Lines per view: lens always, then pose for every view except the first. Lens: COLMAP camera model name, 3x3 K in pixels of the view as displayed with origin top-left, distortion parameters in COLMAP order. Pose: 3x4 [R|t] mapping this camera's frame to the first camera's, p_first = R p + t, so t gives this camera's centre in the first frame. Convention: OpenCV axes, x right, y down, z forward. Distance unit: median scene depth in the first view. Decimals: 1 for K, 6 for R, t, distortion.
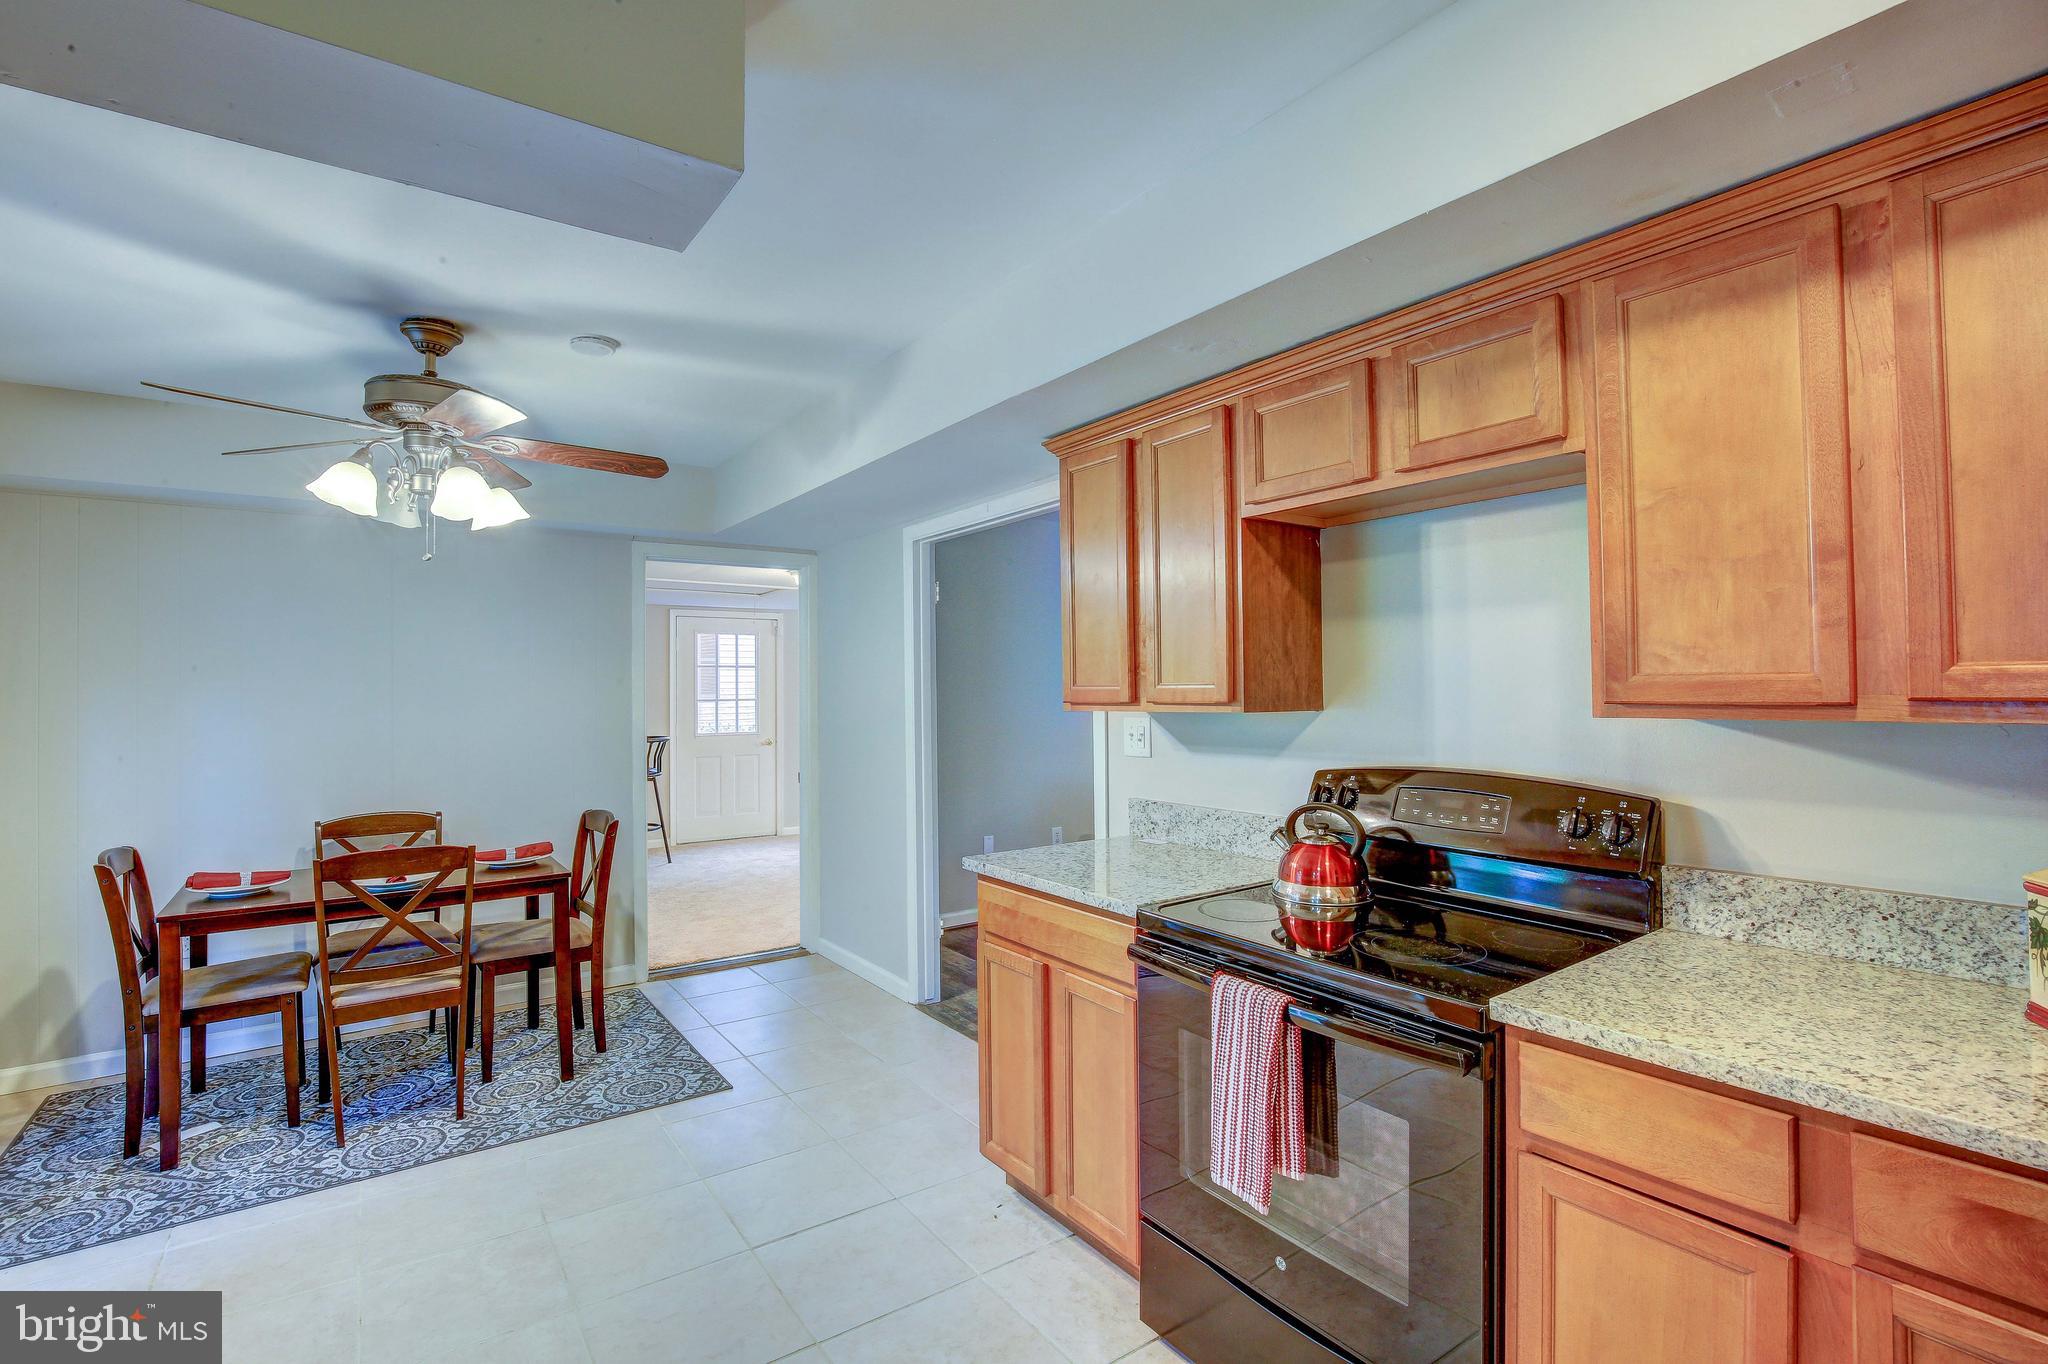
lens RADIAL K [[942.3, 0, 1014.6], [0, 942.3, 677.1], [0, 0, 1]] dist [-0.037212, 0.007696]
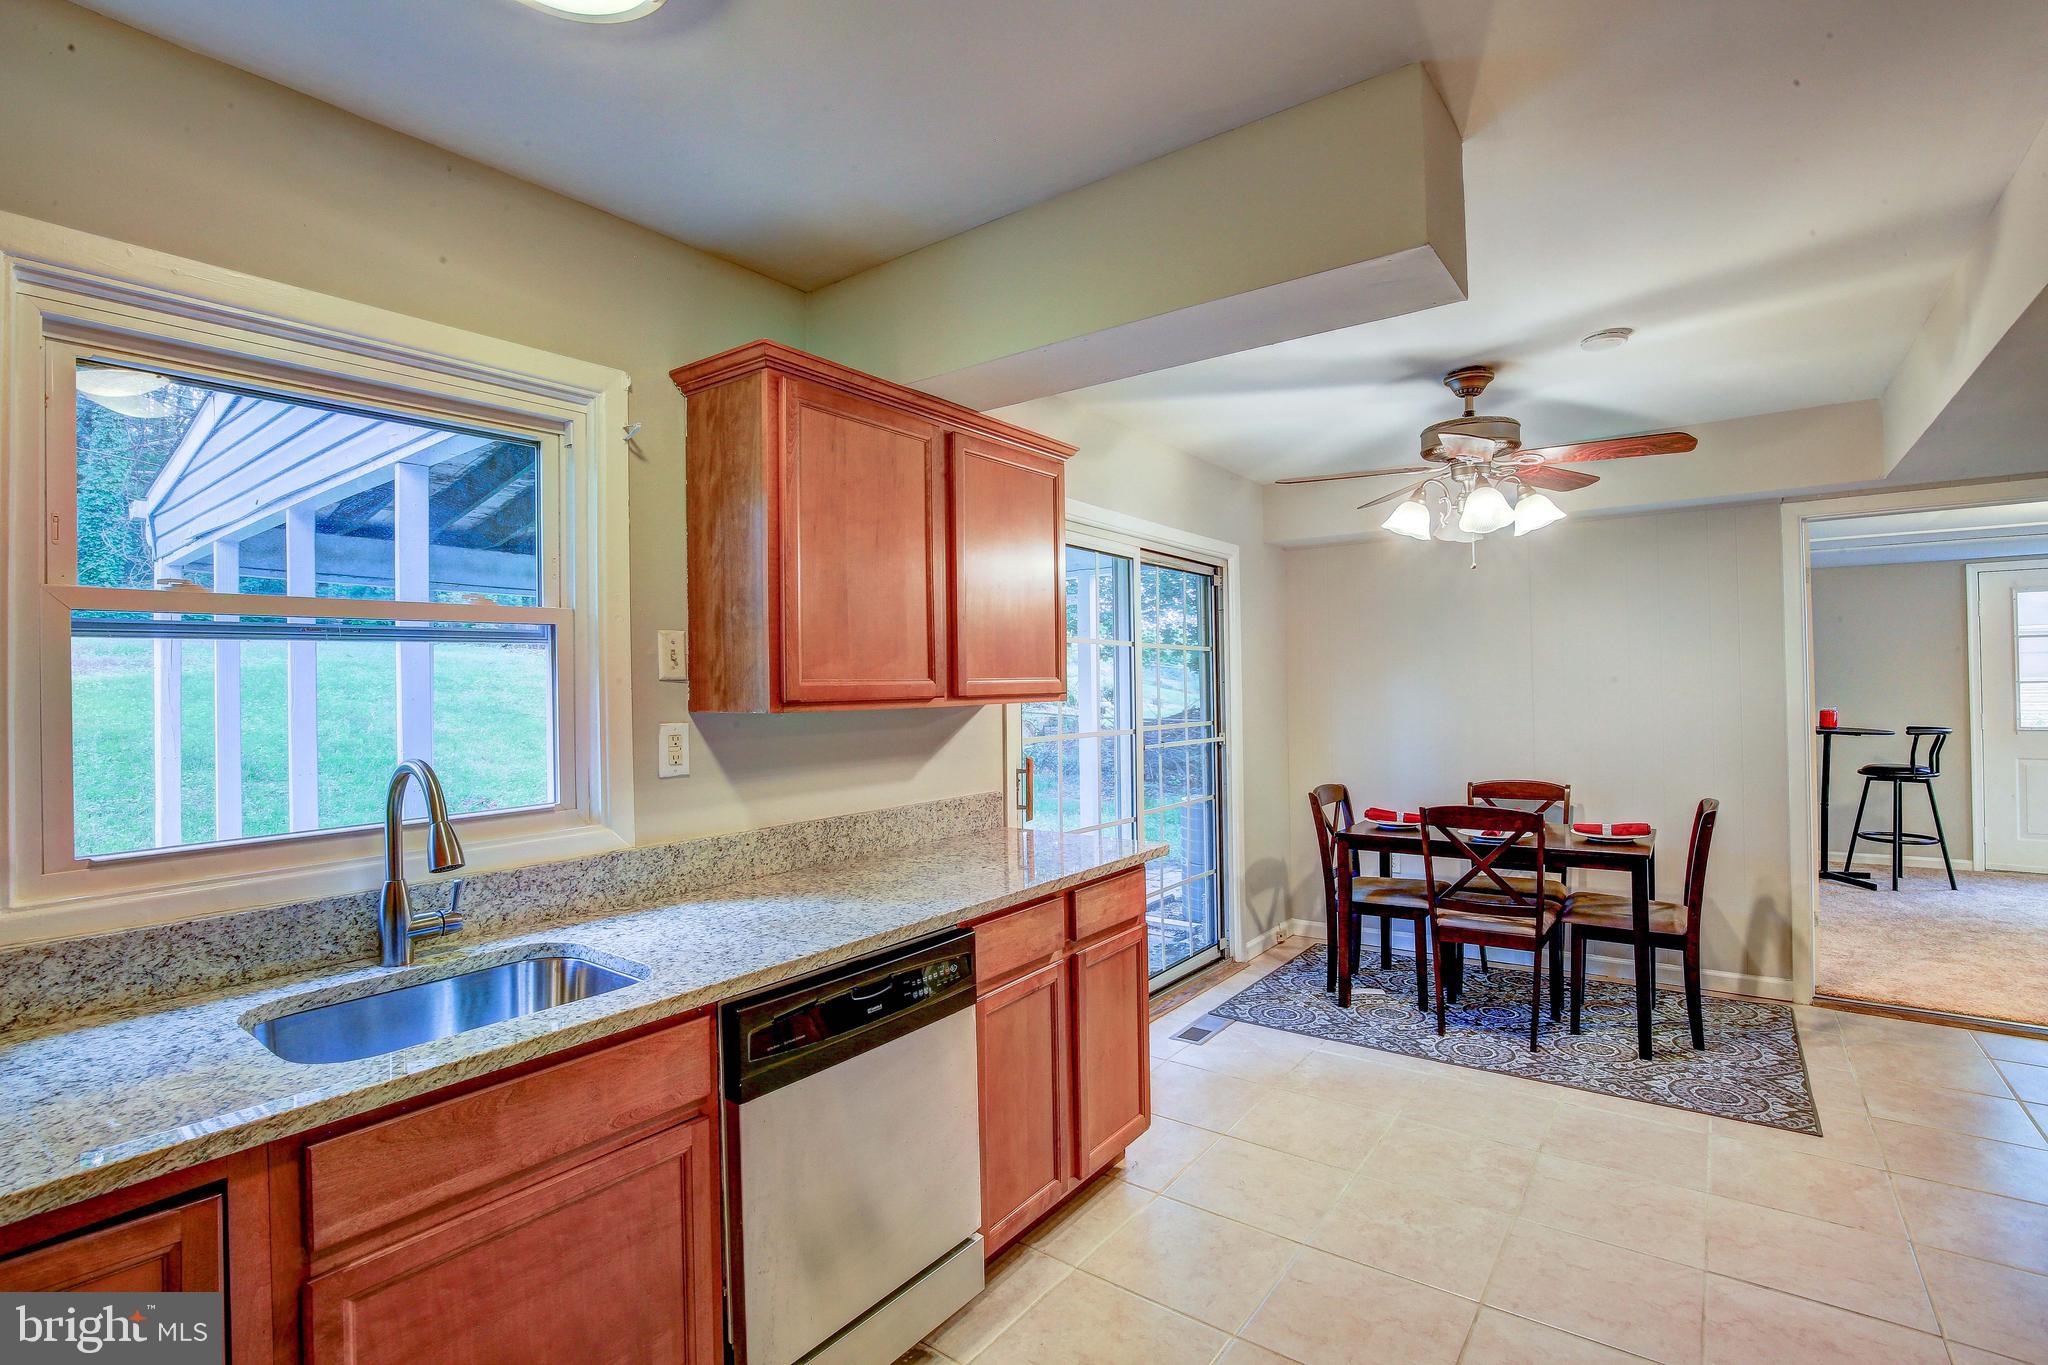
lens RADIAL K [[942.3, 0, 1014.6], [0, 942.3, 677.6], [0, 0, 1]] dist [-0.037212, 0.007696]
pose [[0.306493, -0.004868, -0.951861, 0.292346], [0.024878, 0.999686, 0.002898, -0.002123], [0.951548, -0.024568, 0.306518, 0.050945]]
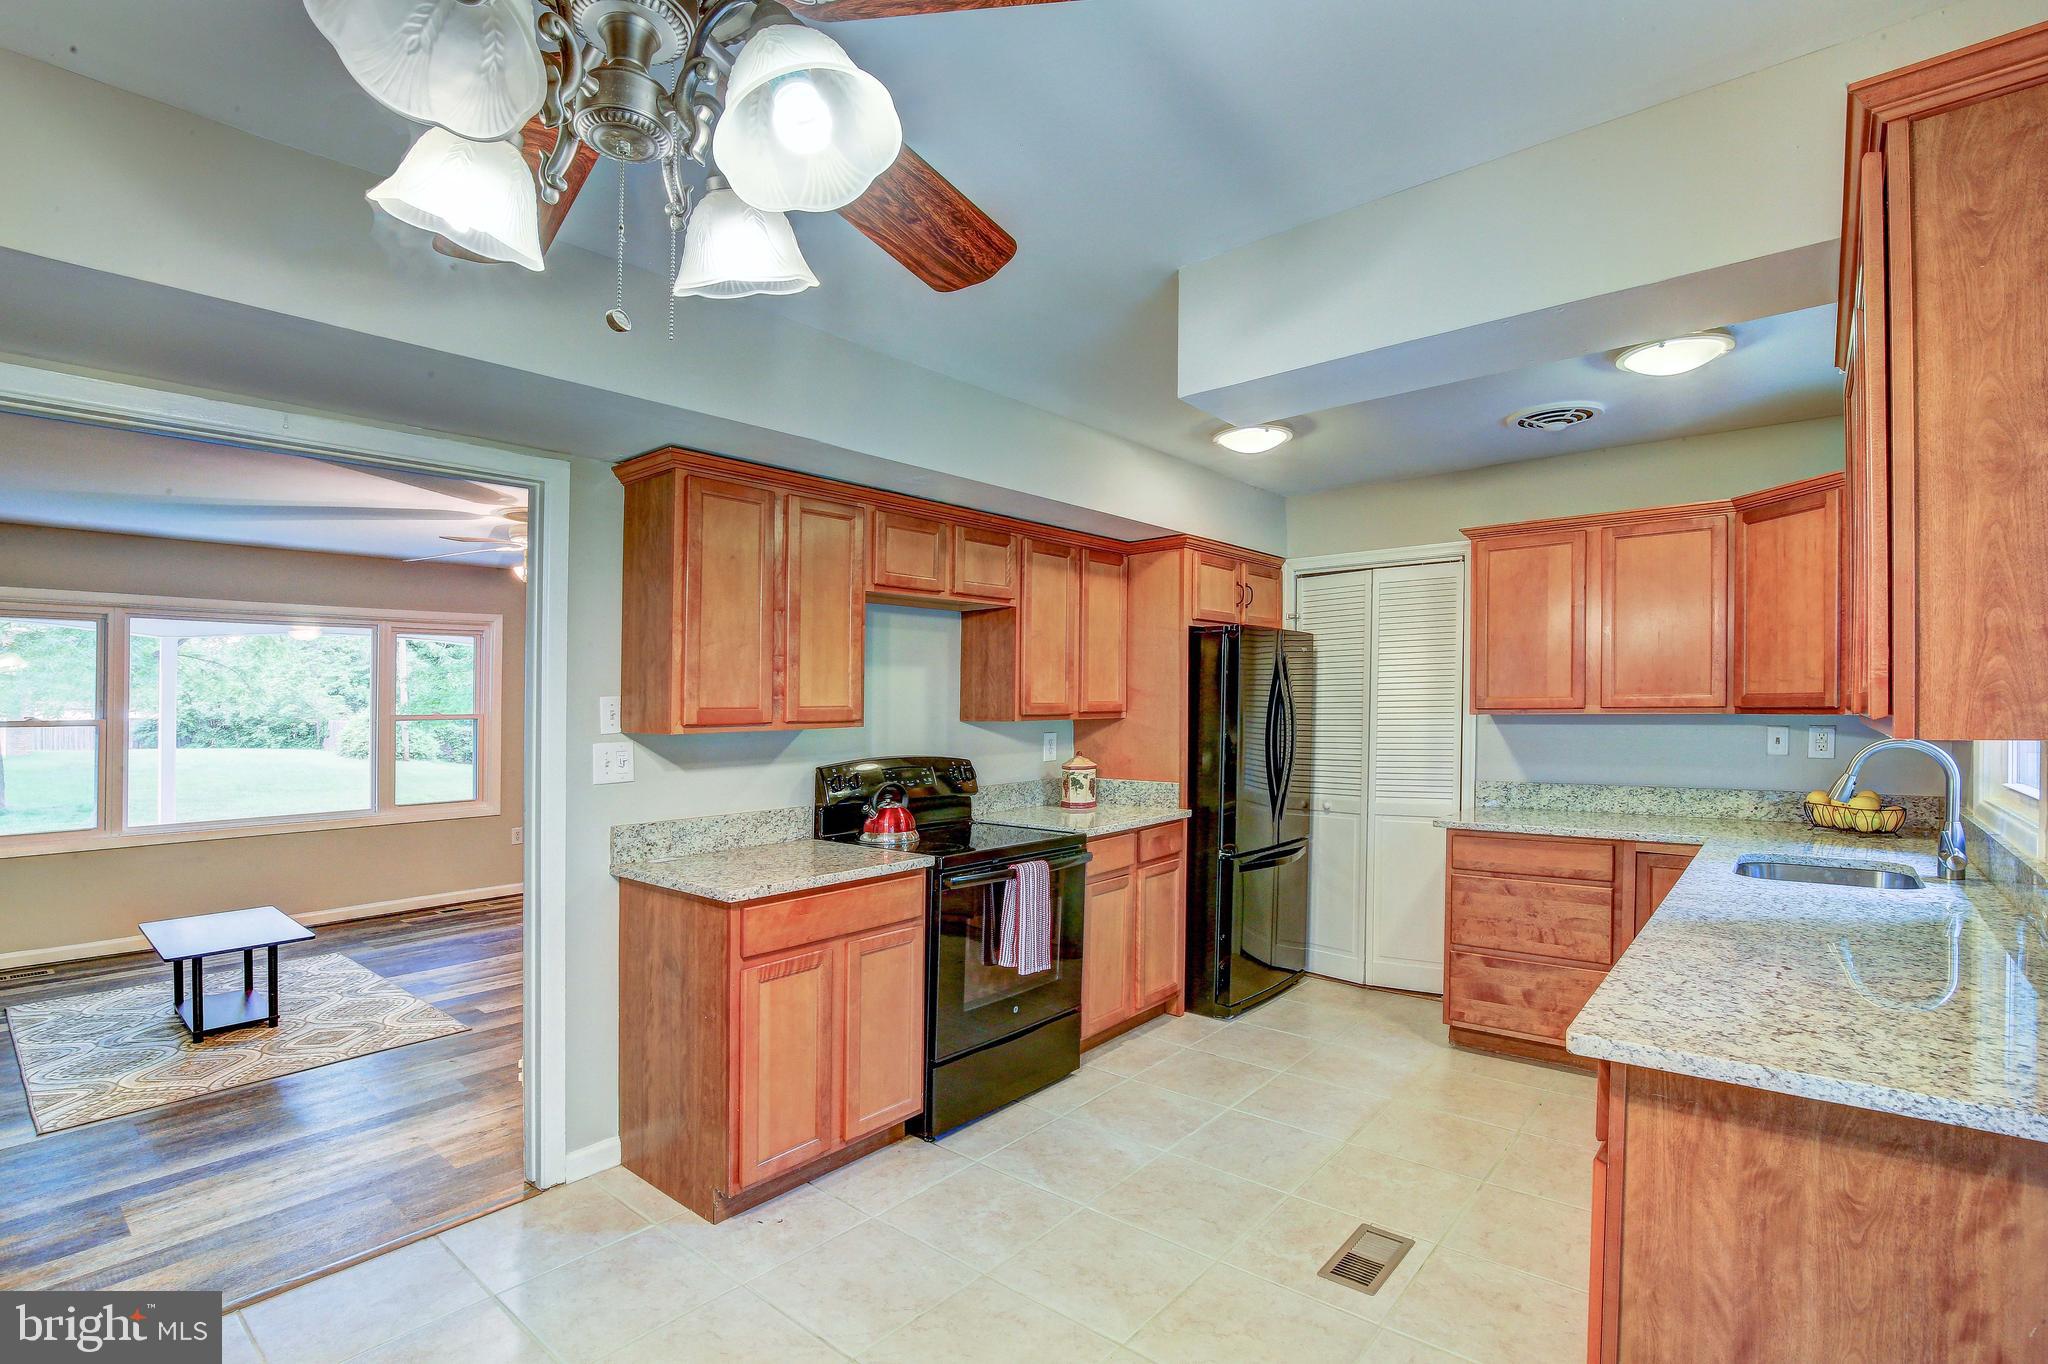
lens RADIAL K [[944.0, 0, 1045.4], [0, 944.0, 699.7], [0, 0, 1]] dist [-0.029354, 0.000862]
pose [[-0.264414, 0.014525, 0.964300, -0.867970], [-0.001925, 0.999877, -0.015588, 0.017042], [-0.964407, -0.005978, -0.264353, 0.818507]]
